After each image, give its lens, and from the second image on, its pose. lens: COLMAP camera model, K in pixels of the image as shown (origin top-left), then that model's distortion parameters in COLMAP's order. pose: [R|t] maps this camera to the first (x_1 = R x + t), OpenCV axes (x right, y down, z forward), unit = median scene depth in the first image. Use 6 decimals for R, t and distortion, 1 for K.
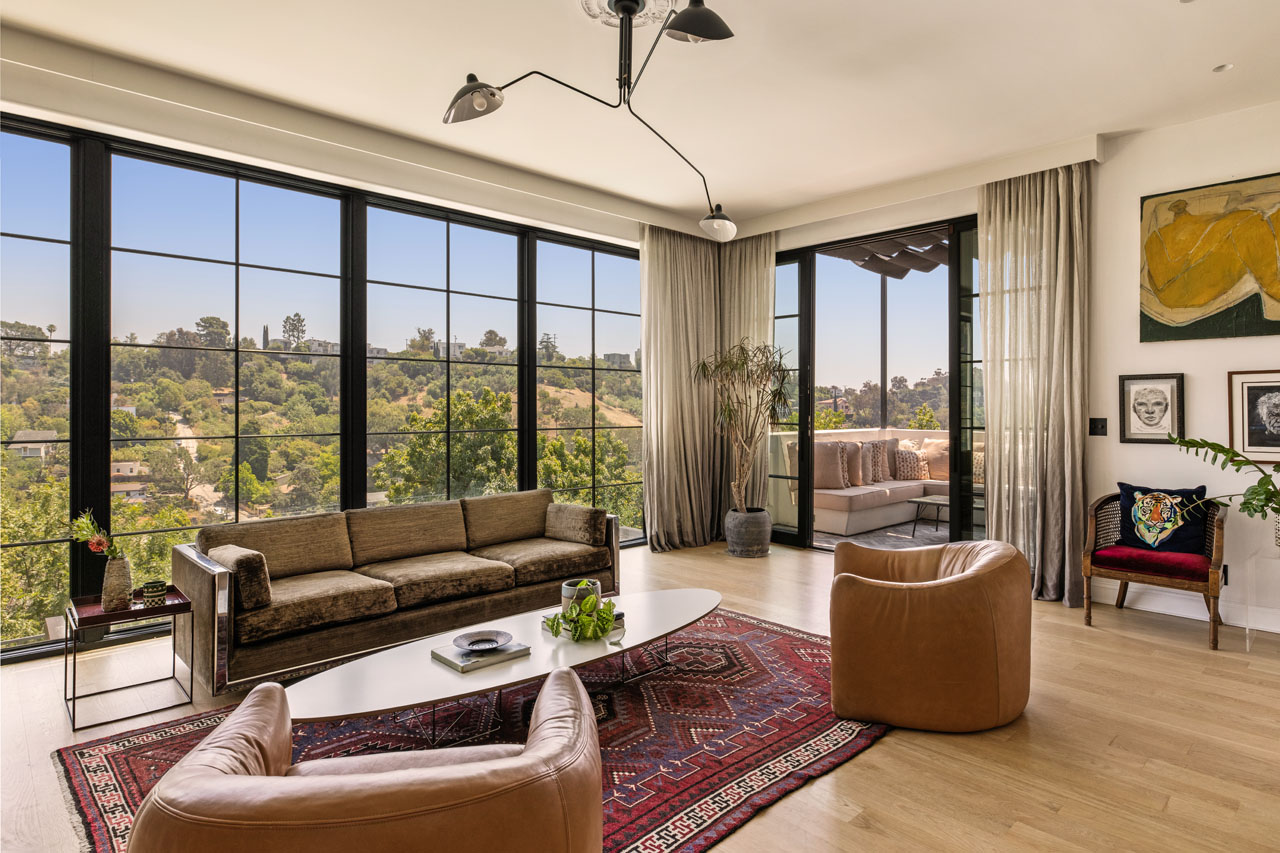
lens RADIAL K [[727.6, 0, 690.4], [0, 727.6, 412.4], [0, 0, 1]] dist [0.002468, -0.000810]
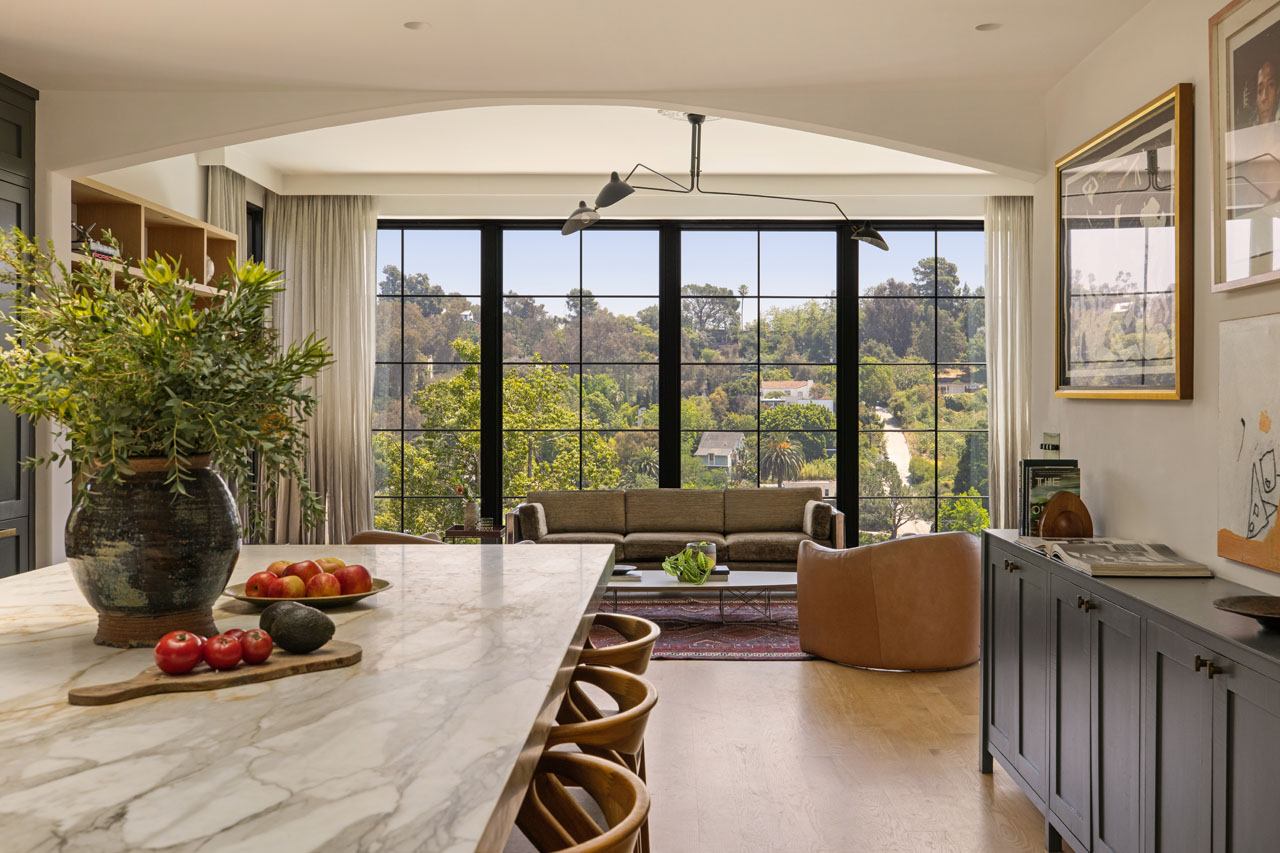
lens RADIAL K [[1412.8, 0, 640.1], [0, 1412.8, 420.1], [0, 0, 1]] dist [-0.004476, 0.000000]
pose [[0.687147, 0.010460, -0.726443, 0.419106], [-0.004810, 0.999940, 0.009849, -0.003030], [0.726502, -0.003274, 0.687156, -0.211862]]
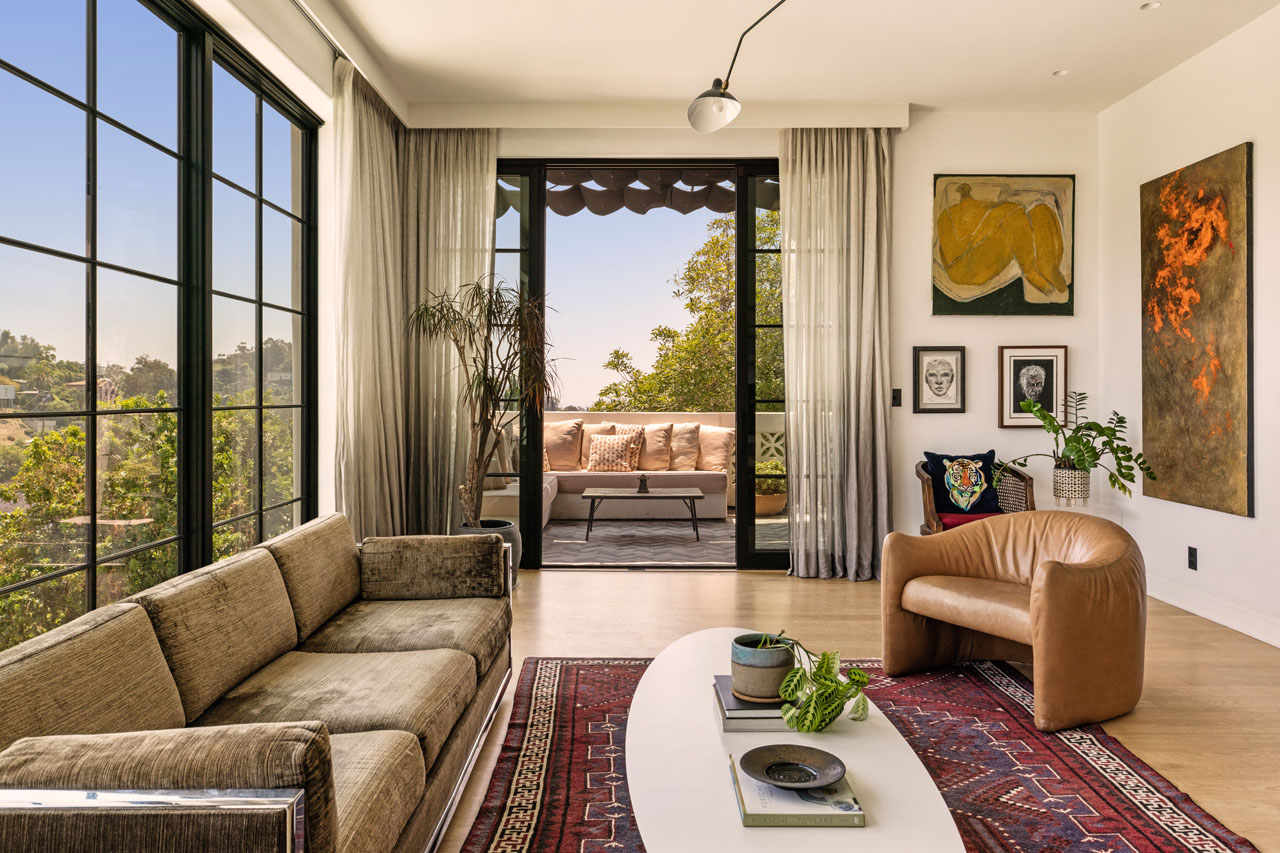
lens RADIAL K [[891.1, 0, 677.2], [0, 891.1, 398.4], [0, 0, 1]] dist [0.003668, 0.003739]
pose [[0.699871, -0.002473, 0.714265, -0.537504], [0.003113, 0.999995, 0.000412, 0.020113], [-0.714263, 0.001936, 0.699875, 0.376890]]
